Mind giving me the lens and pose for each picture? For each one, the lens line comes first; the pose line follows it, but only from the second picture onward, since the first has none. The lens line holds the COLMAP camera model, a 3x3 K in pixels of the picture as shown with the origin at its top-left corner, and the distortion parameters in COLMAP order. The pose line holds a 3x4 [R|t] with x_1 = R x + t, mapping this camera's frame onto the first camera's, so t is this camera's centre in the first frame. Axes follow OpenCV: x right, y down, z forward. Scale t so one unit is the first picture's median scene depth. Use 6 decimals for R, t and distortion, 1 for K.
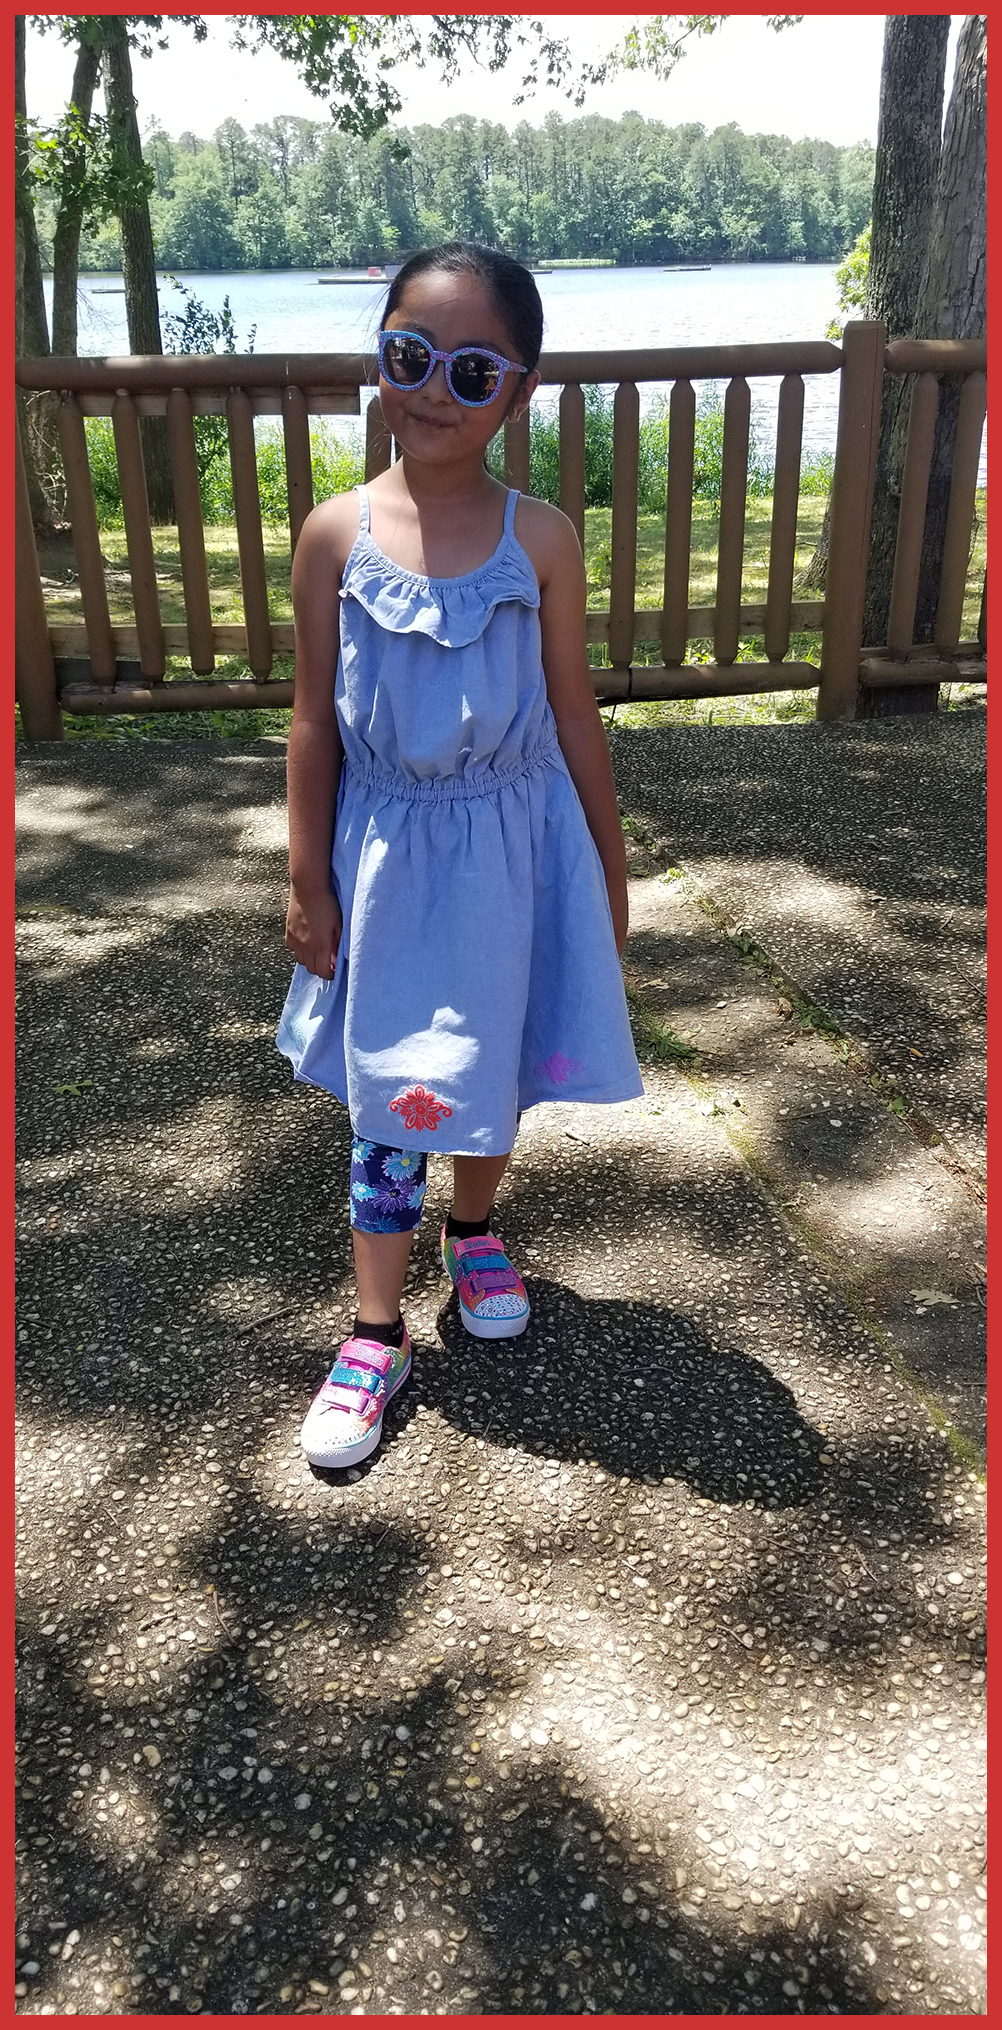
lens RADIAL K [[1549.2, 0, 526.0], [0, 1549.2, 957.2], [0, 0, 1]] dist [0.069916, -0.127080]
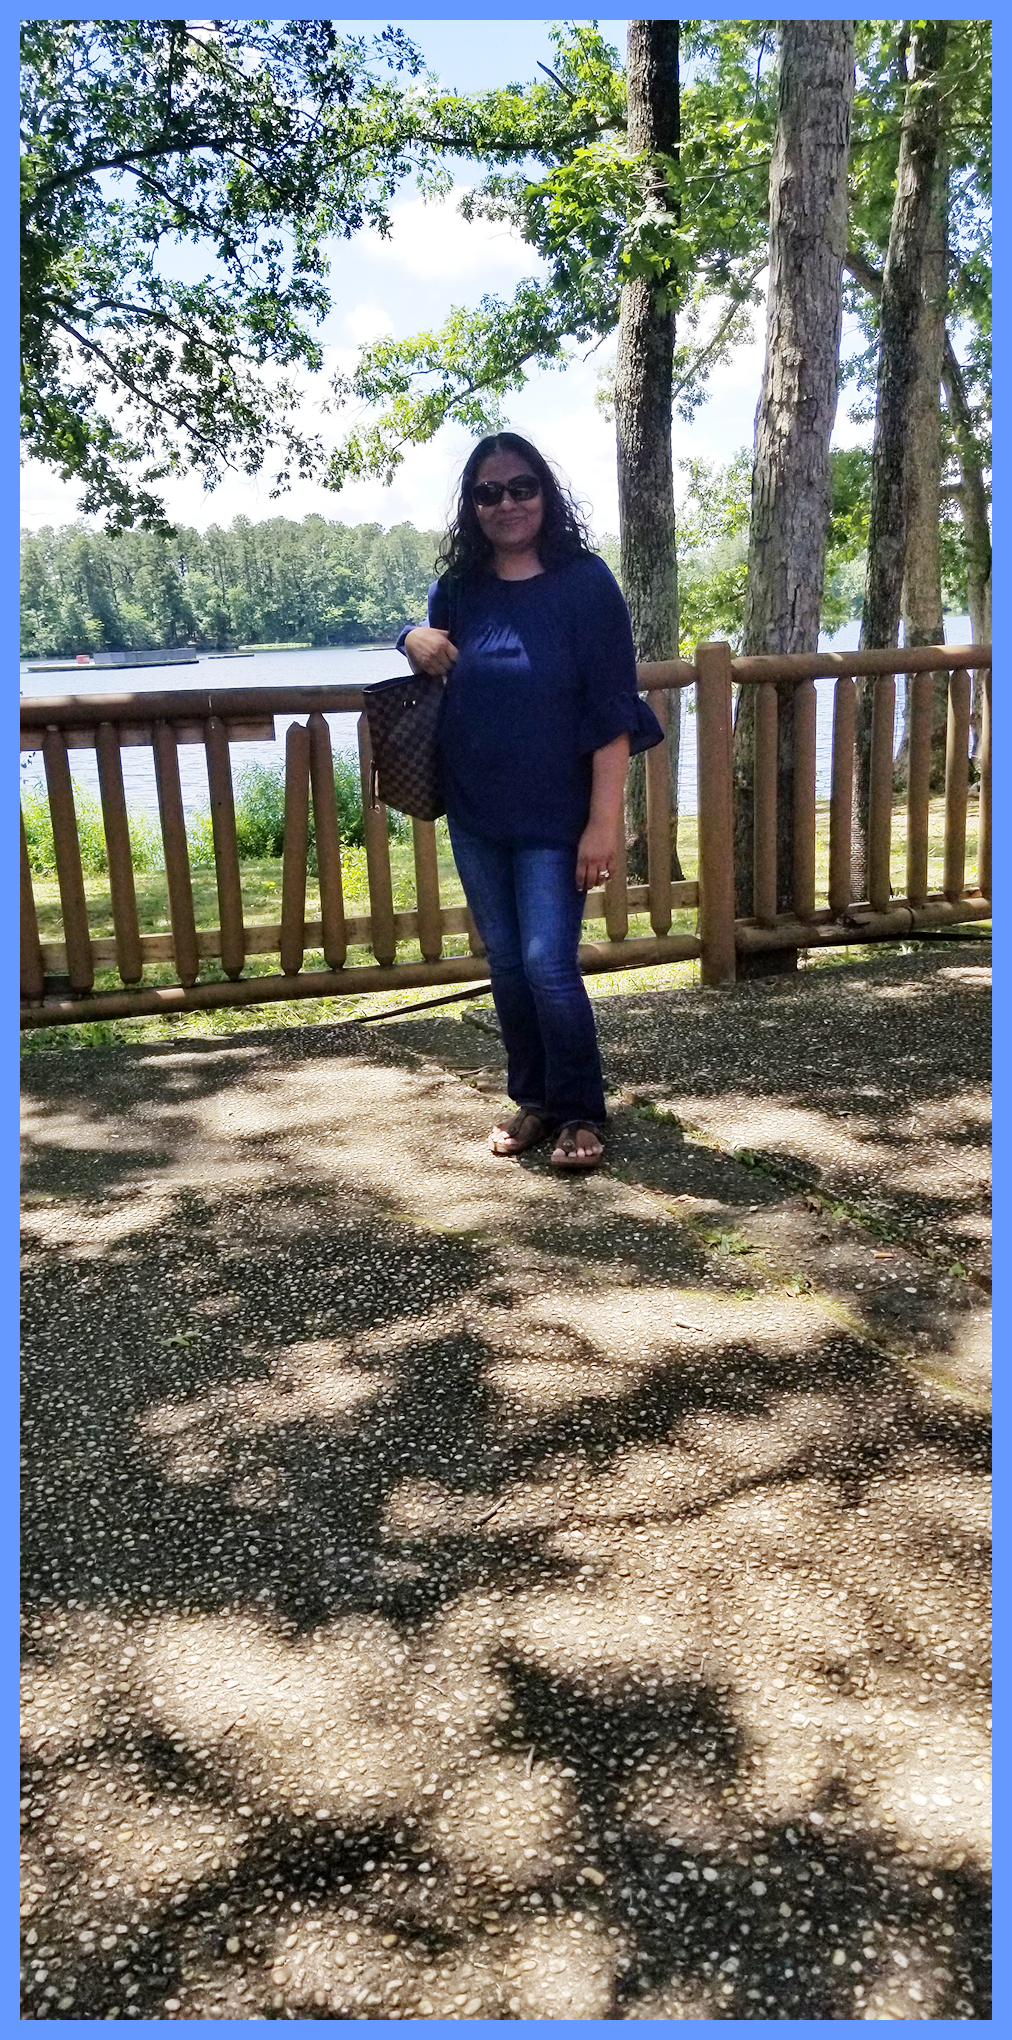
lens RADIAL K [[1509.6, 0, 486.1], [0, 1509.6, 1023.3], [0, 0, 1]] dist [0.063143, -0.121658]
pose [[0.985732, -0.074386, 0.150993, -0.346789], [0.099285, 0.981331, -0.164720, 0.097223], [-0.135921, 0.177361, 0.974715, -0.055570]]
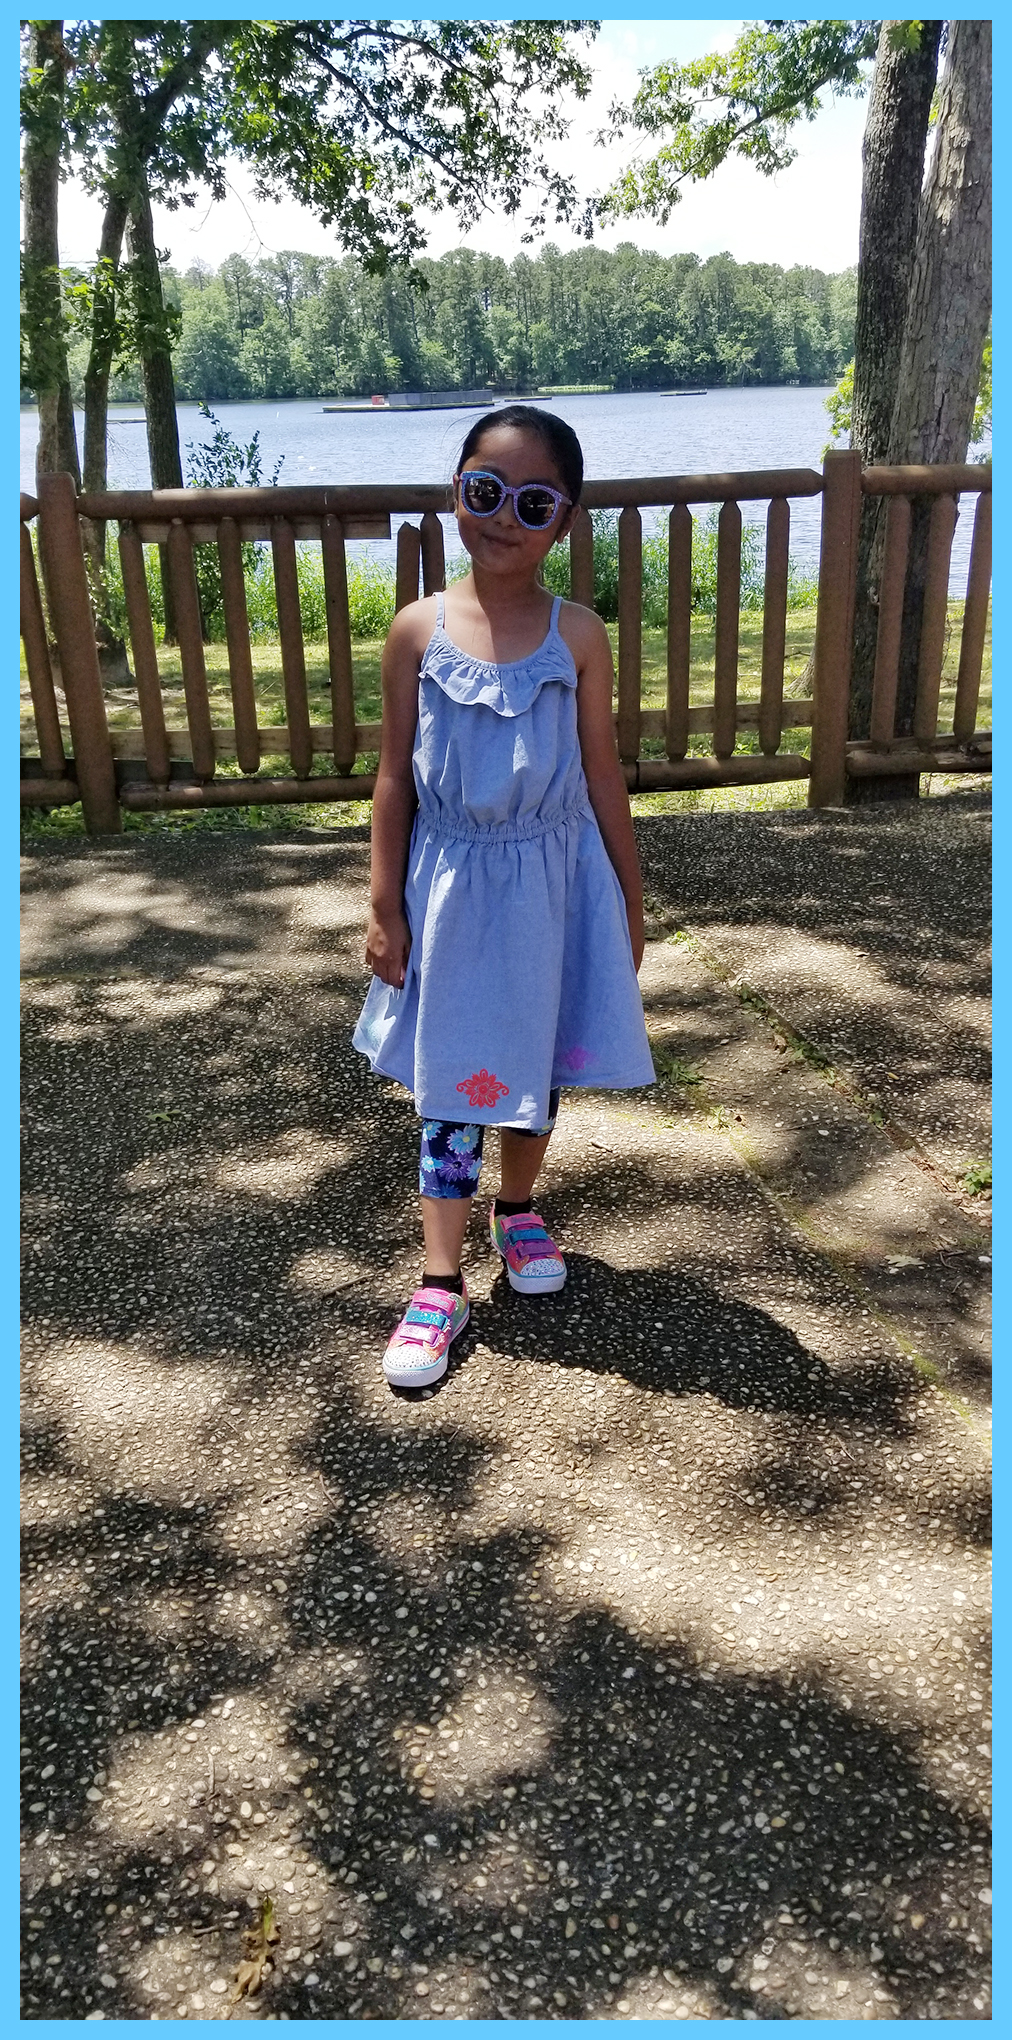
lens RADIAL K [[1543.0, 0, 530.0], [0, 1543.0, 988.6], [0, 0, 1]] dist [0.077985, -0.134782]
pose [[0.999919, -0.012501, -0.002285, -0.023388], [0.012369, 0.998631, -0.050826, 0.078771], [0.002917, 0.050793, 0.998705, -0.233680]]
